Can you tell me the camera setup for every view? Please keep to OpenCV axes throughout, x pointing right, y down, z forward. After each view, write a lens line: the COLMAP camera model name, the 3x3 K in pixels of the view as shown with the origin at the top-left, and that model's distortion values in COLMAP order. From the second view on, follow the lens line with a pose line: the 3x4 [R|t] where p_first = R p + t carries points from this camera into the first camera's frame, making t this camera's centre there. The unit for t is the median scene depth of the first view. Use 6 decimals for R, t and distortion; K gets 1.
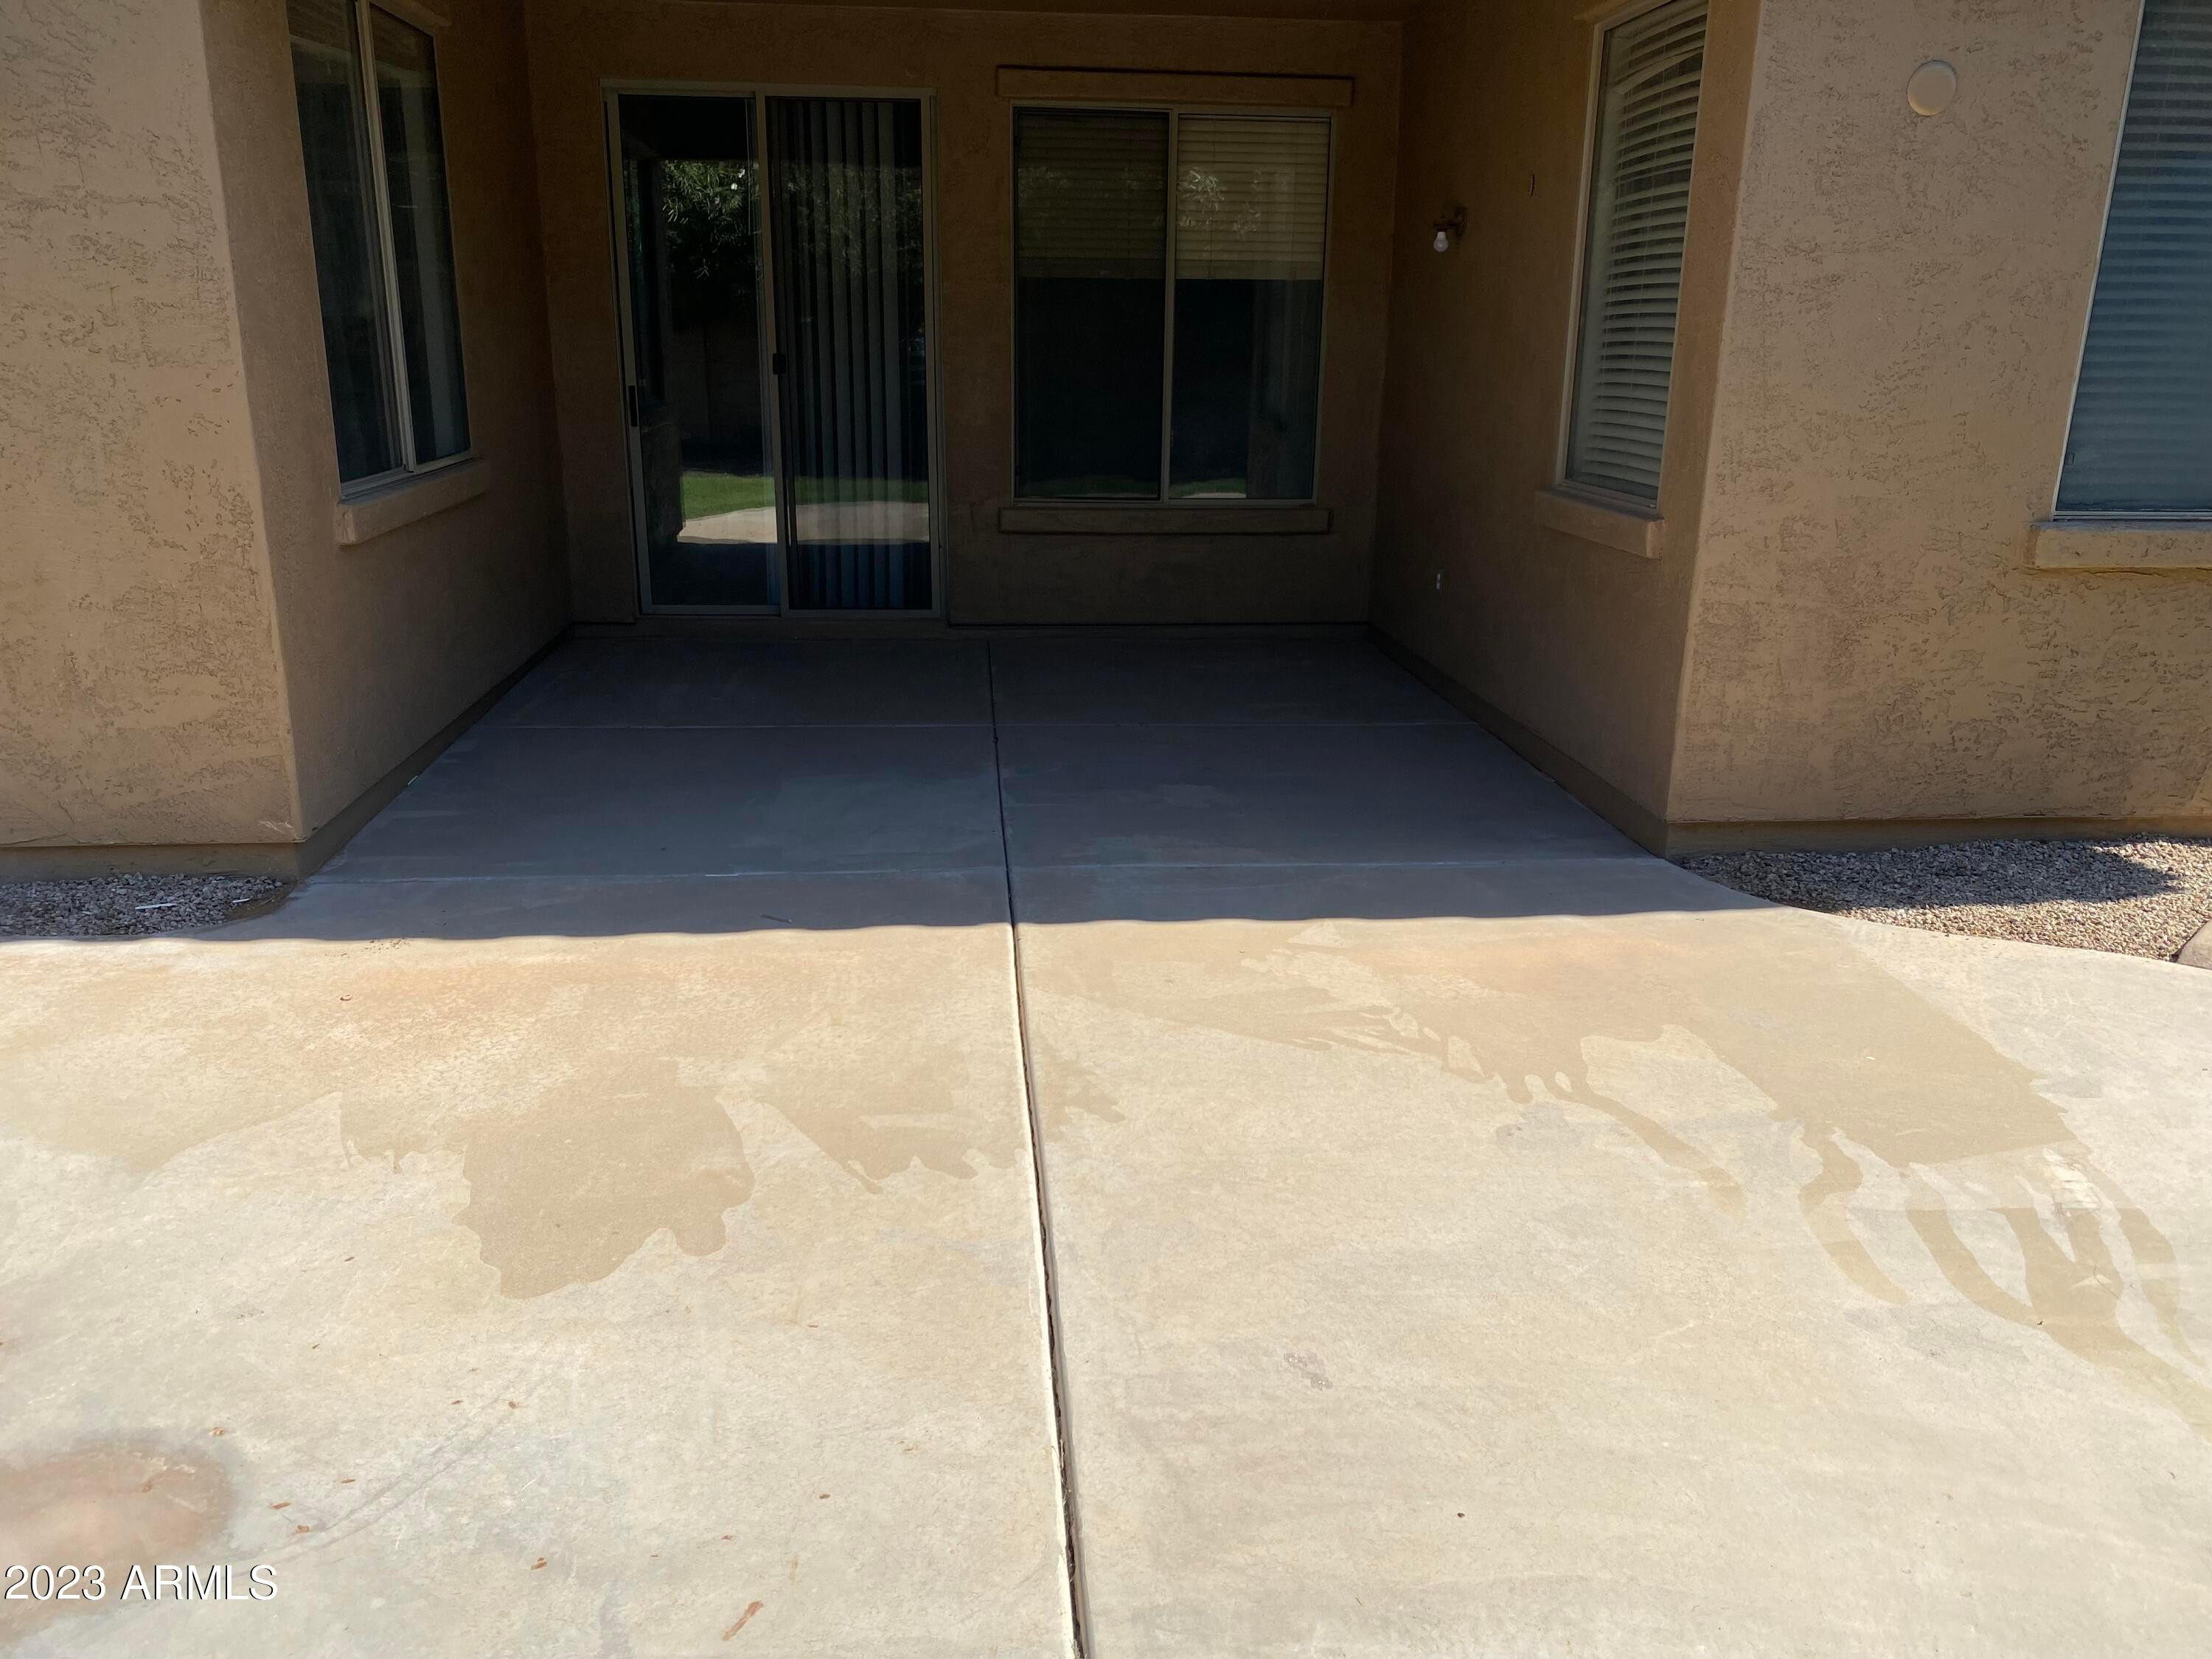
lens RADIAL K [[1695.9, 0, 1106.0], [0, 1695.9, 829.5], [0, 0, 1]] dist [0.071613, -0.143212]
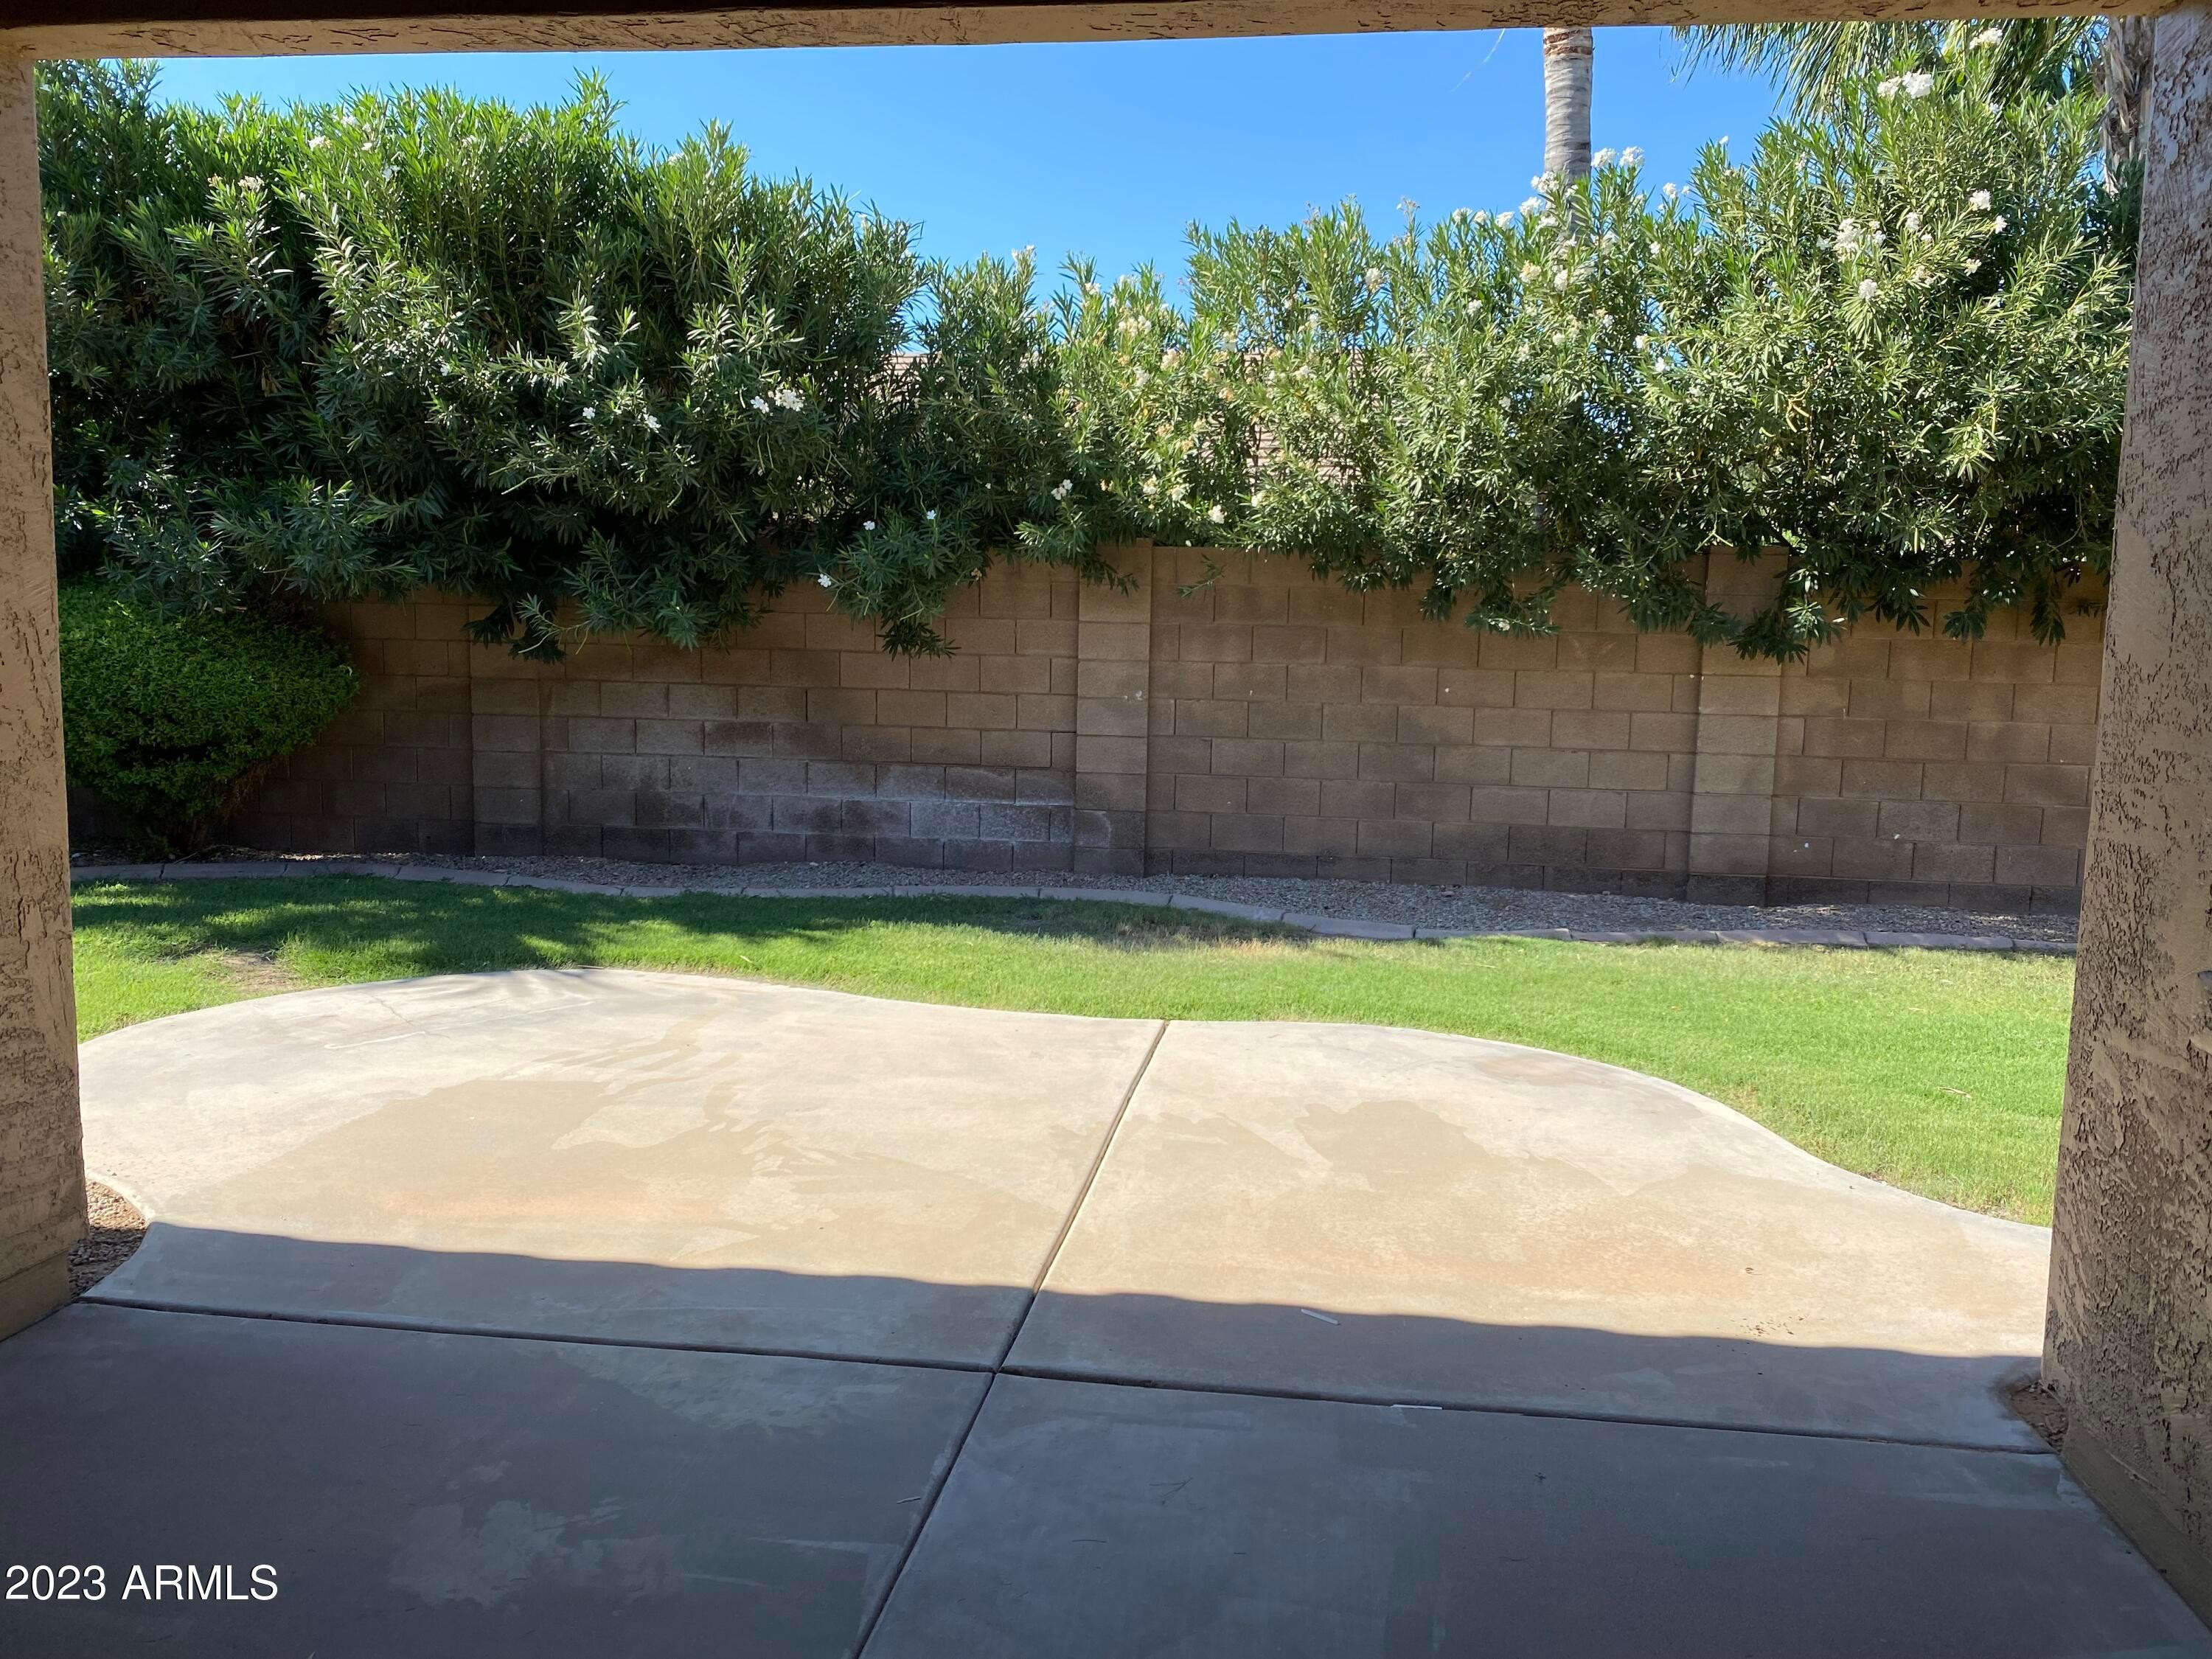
lens RADIAL K [[1695.9, 0, 1106.0], [0, 1695.9, 829.5], [0, 0, 1]] dist [0.071613, -0.143212]
pose [[-0.973061, -0.060657, 0.222426, -0.324731], [0.030658, 0.922158, 0.385597, -0.590595], [-0.228501, 0.382028, -0.895456, 2.062461]]
